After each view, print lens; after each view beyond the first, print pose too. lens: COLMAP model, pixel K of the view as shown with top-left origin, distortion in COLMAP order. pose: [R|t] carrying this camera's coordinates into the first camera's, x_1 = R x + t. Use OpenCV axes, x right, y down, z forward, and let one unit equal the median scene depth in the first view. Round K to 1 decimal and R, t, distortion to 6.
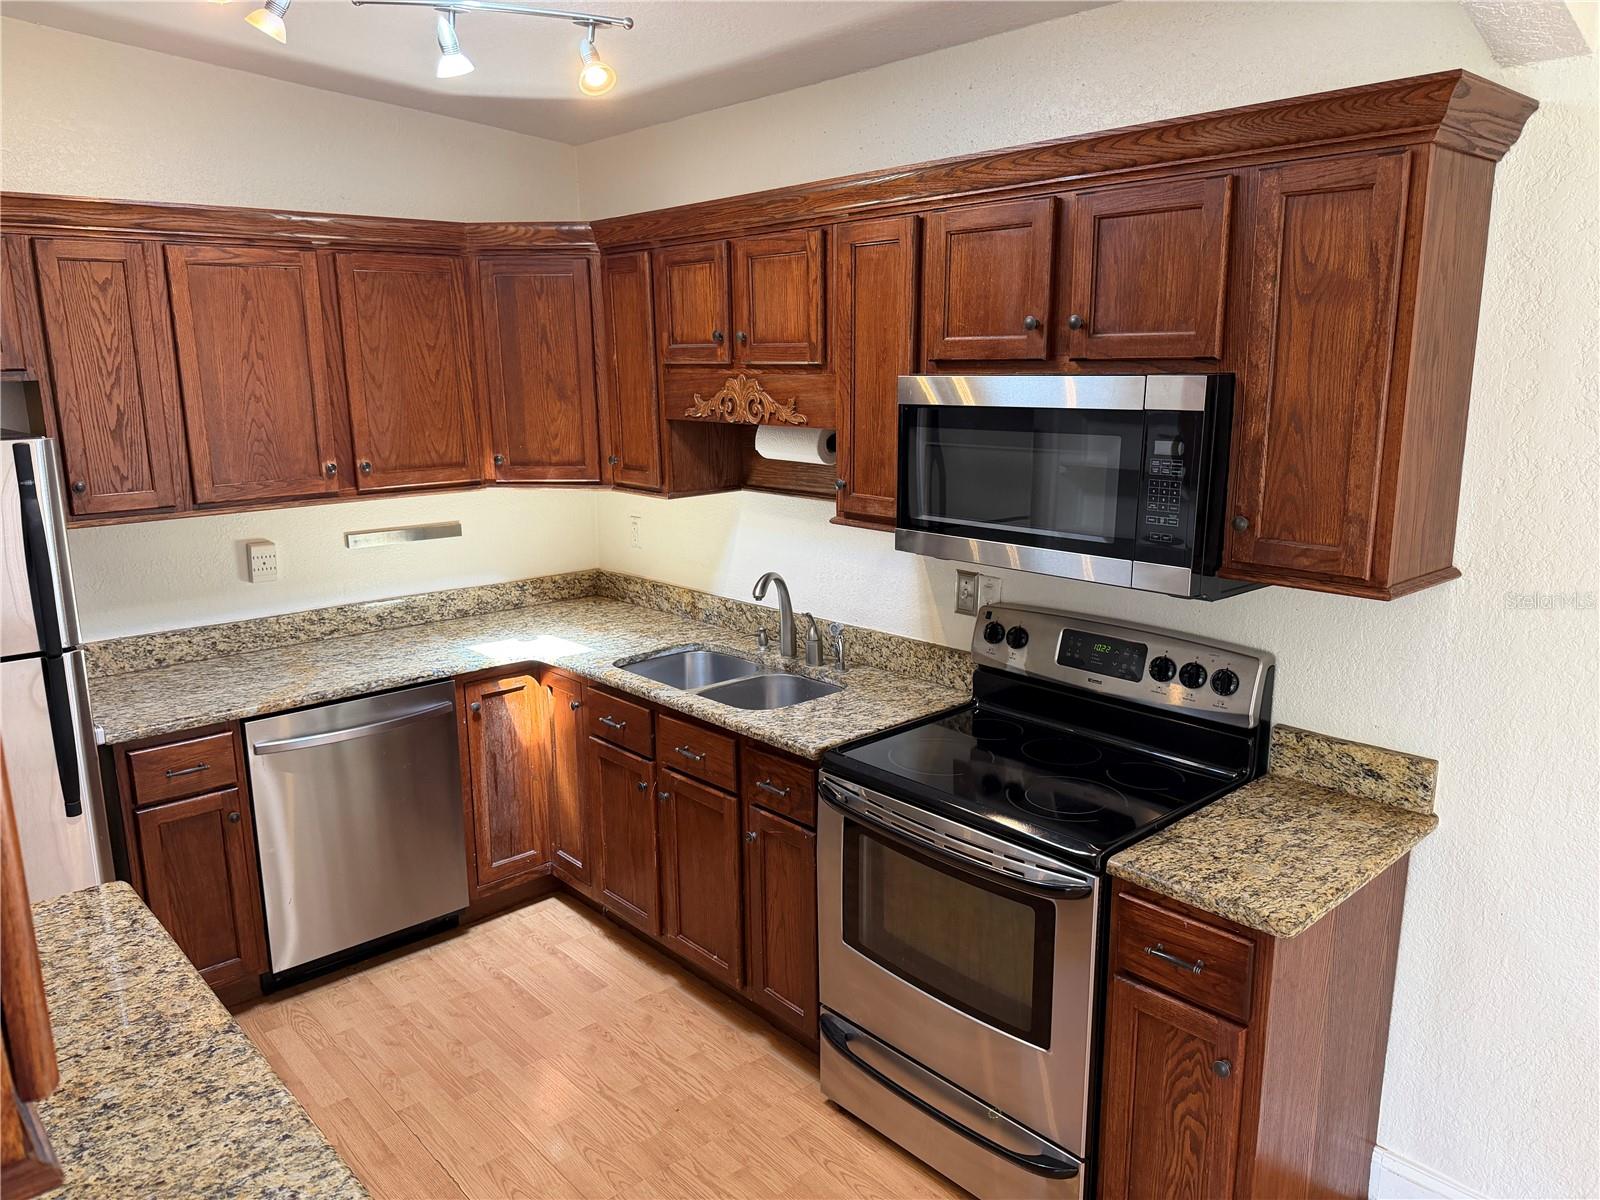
lens RADIAL K [[1113.3, 0, 803.5], [0, 1113.3, 593.0], [0, 0, 1]] dist [0.117347, -0.190342]
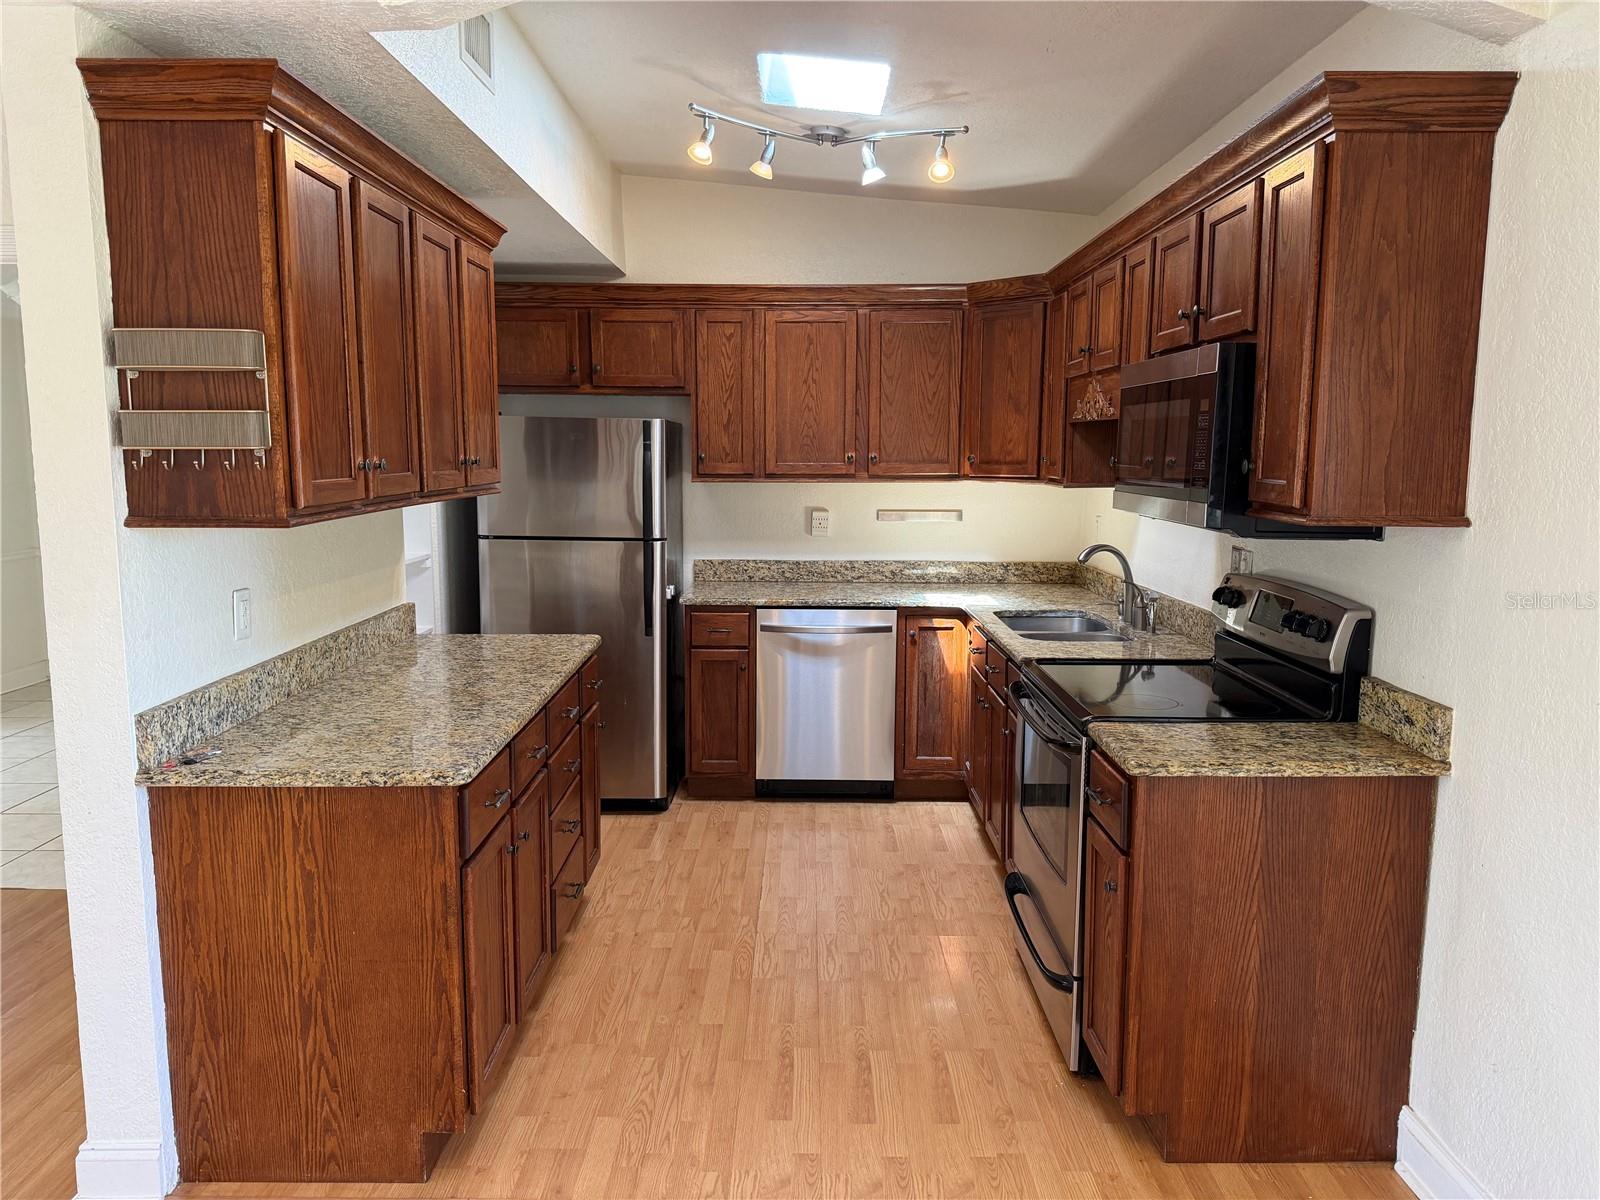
lens RADIAL K [[1113.3, 0, 803.5], [0, 1113.3, 593.0], [0, 0, 1]] dist [0.117347, -0.190342]
pose [[0.738403, 0.099247, -0.667017, 0.584117], [-0.148196, 0.988813, -0.016929, 0.109080], [0.657875, 0.111349, 0.744850, -0.112355]]
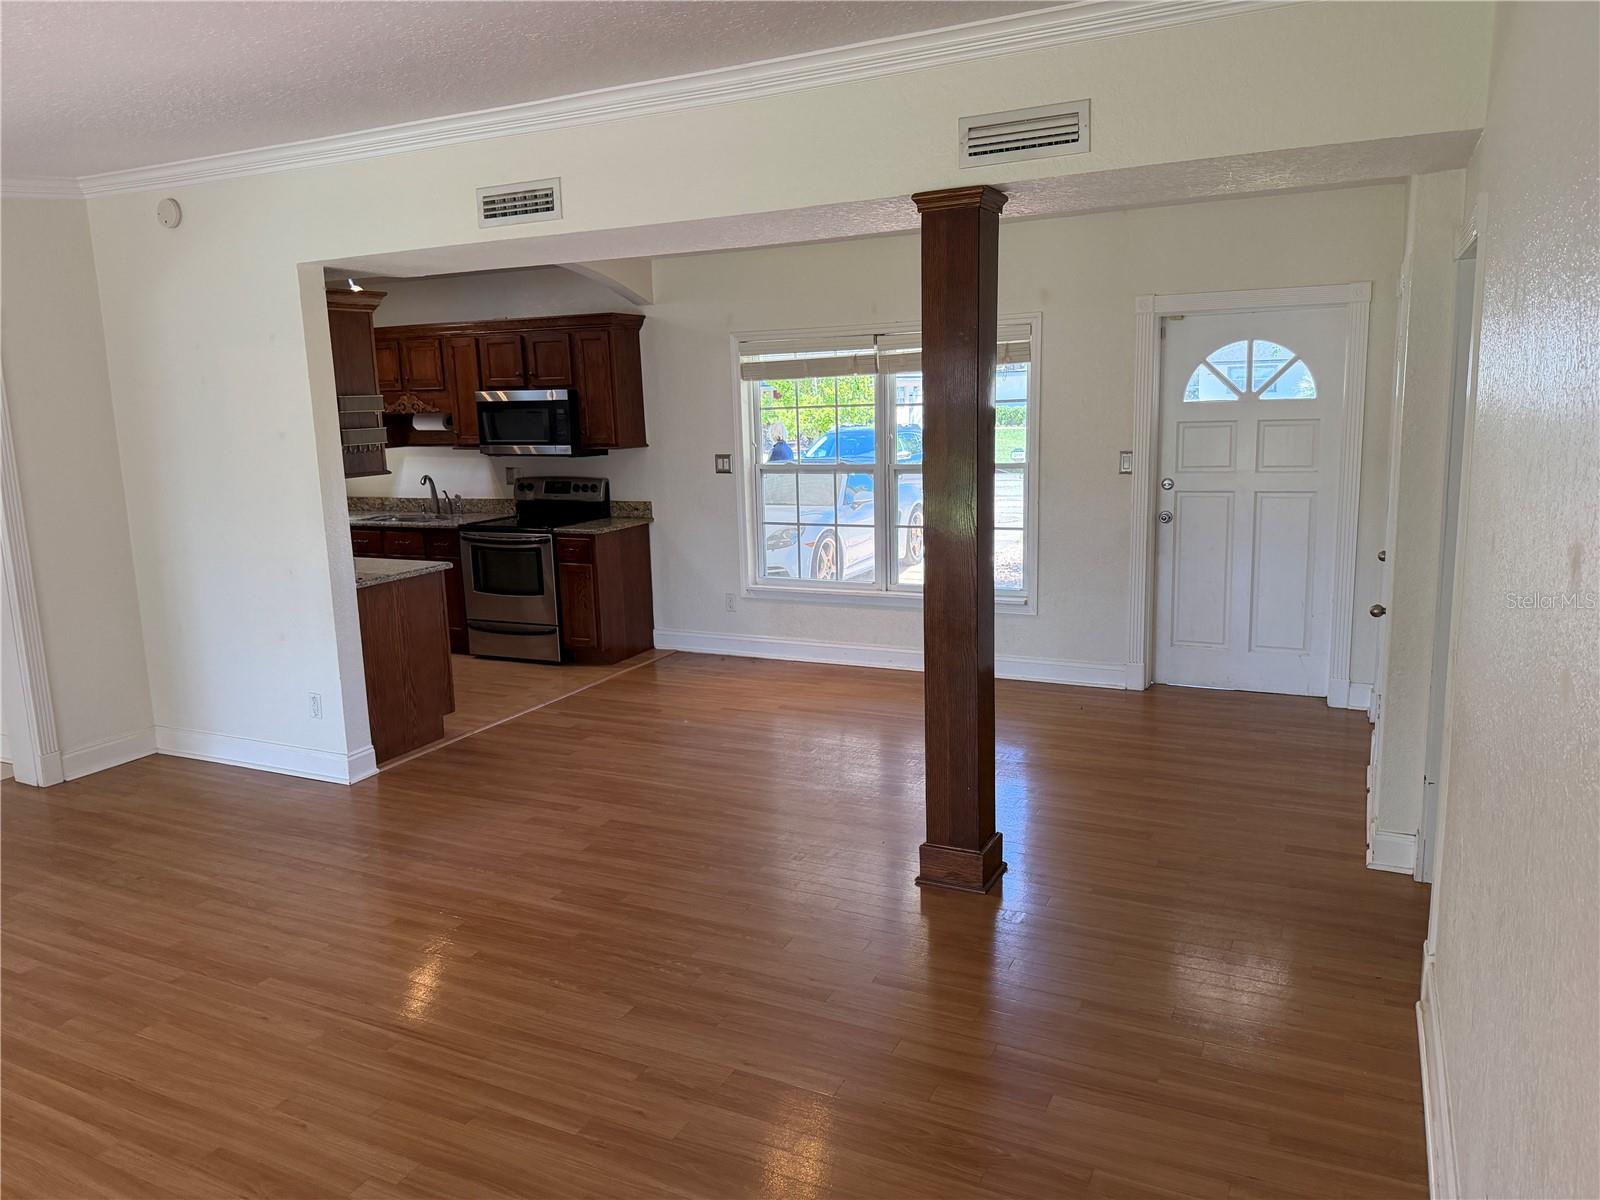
lens RADIAL K [[1113.3, 0, 803.5], [0, 1113.3, 593.0], [0, 0, 1]] dist [0.117347, -0.190342]
pose [[0.929521, -0.086752, 0.358420, -0.180158], [0.098206, 0.995070, -0.013839, 0.376102], [-0.355452, 0.048063, 0.933458, -1.679429]]
